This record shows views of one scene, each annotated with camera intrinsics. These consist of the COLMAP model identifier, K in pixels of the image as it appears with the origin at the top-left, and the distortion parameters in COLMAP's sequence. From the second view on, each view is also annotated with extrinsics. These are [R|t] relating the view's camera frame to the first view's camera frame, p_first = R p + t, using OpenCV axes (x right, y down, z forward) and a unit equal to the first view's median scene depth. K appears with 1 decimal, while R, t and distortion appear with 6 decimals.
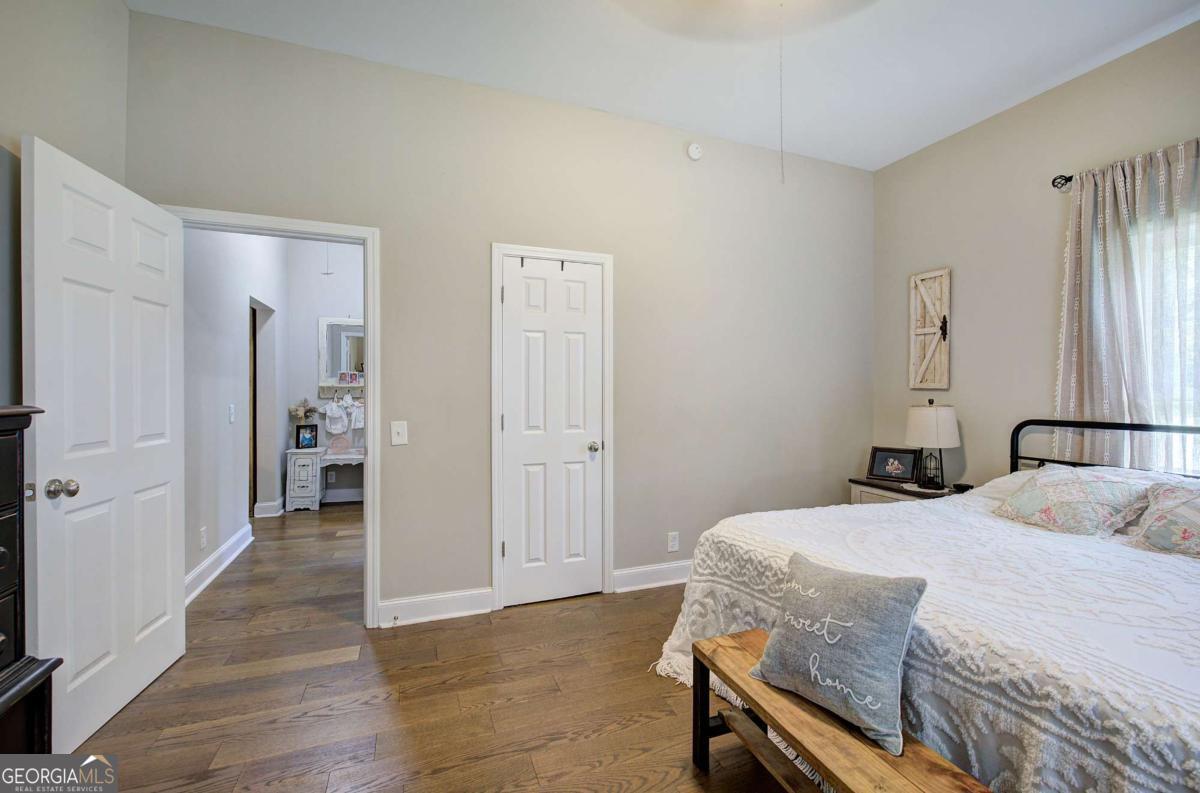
lens RADIAL K [[510.4, 0, 609.6], [0, 510.4, 393.8], [0, 0, 1]] dist [-0.001043, 0.001124]
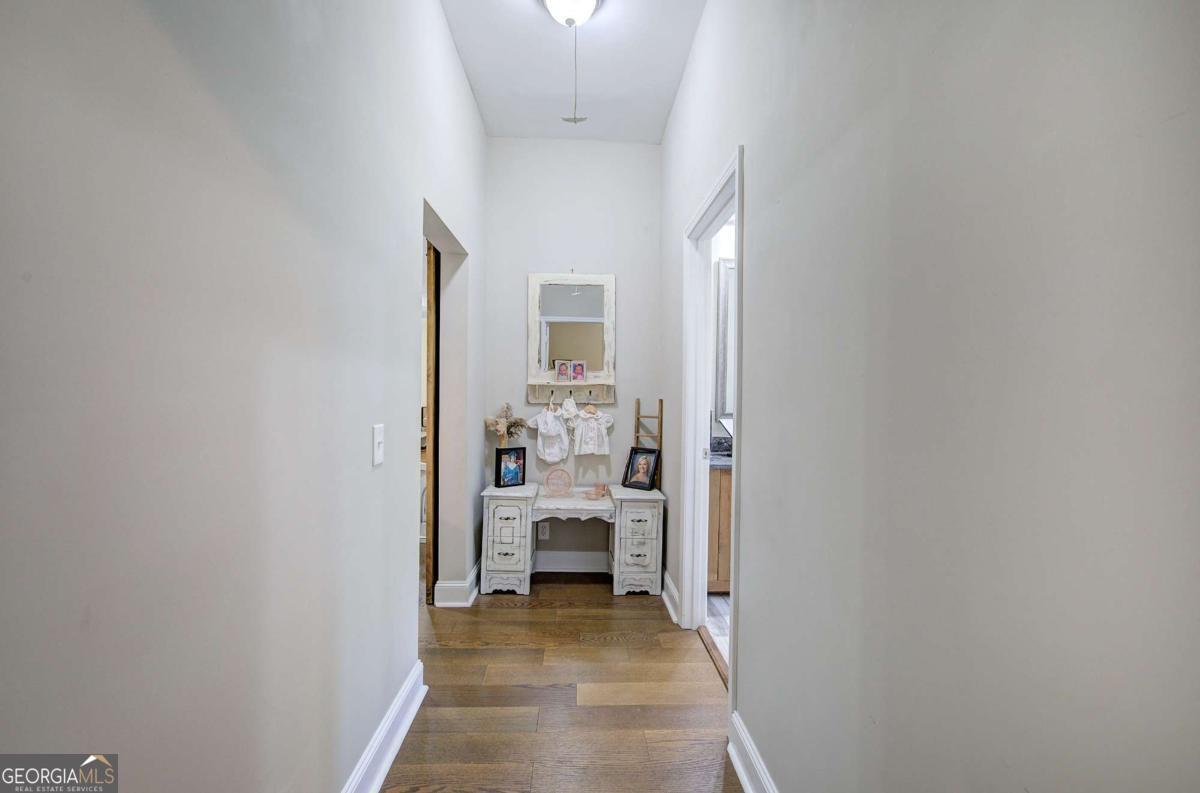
lens RADIAL K [[510.4, 0, 595.7], [0, 510.4, 393.1], [0, 0, 1]] dist [-0.001043, 0.001124]
pose [[0.944253, 0.004836, -0.329184, -0.286451], [-0.006591, 0.999969, -0.004215, -0.002409], [0.329153, 0.006150, 0.944256, 0.440229]]
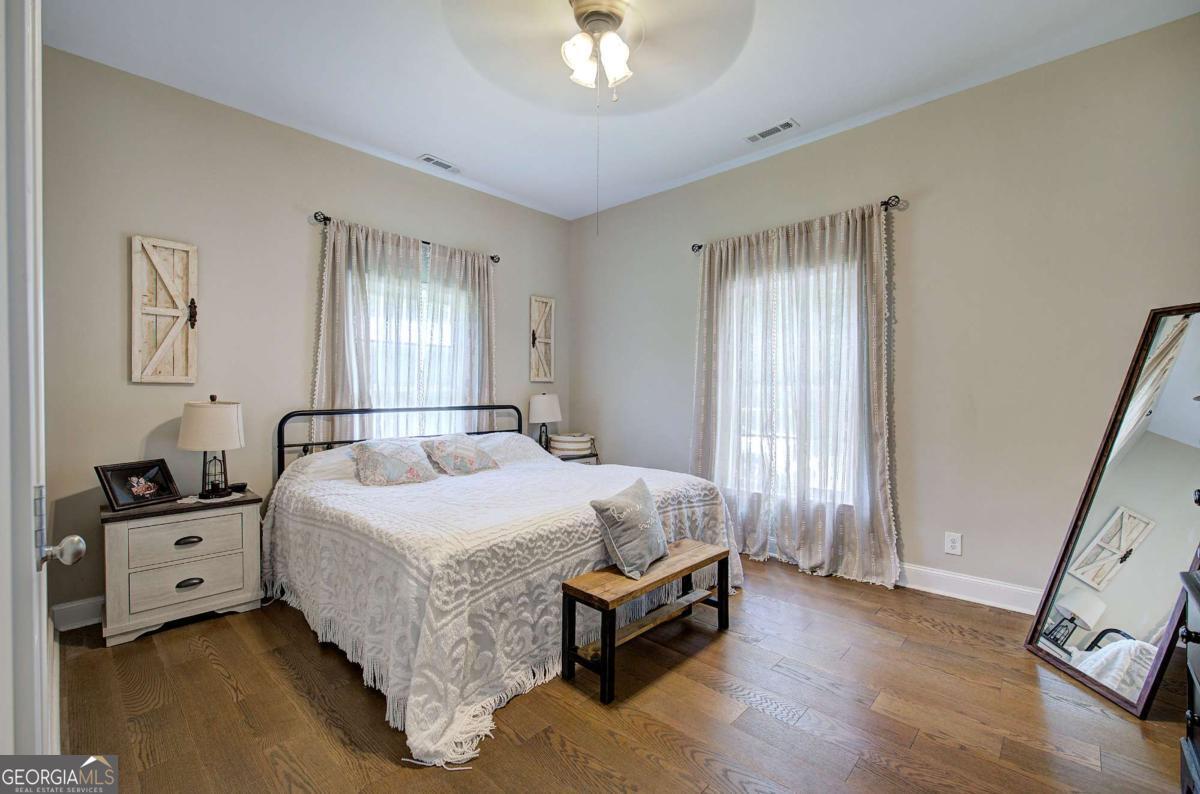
lens RADIAL K [[510.4, 0, 604.3], [0, 510.4, 397.6], [0, 0, 1]] dist [-0.001043, 0.001124]
pose [[-0.432191, -0.016755, 0.901626, -0.977277], [0.003937, 0.999783, 0.020466, -0.001303], [-0.901773, 0.012395, -0.432031, 1.686460]]
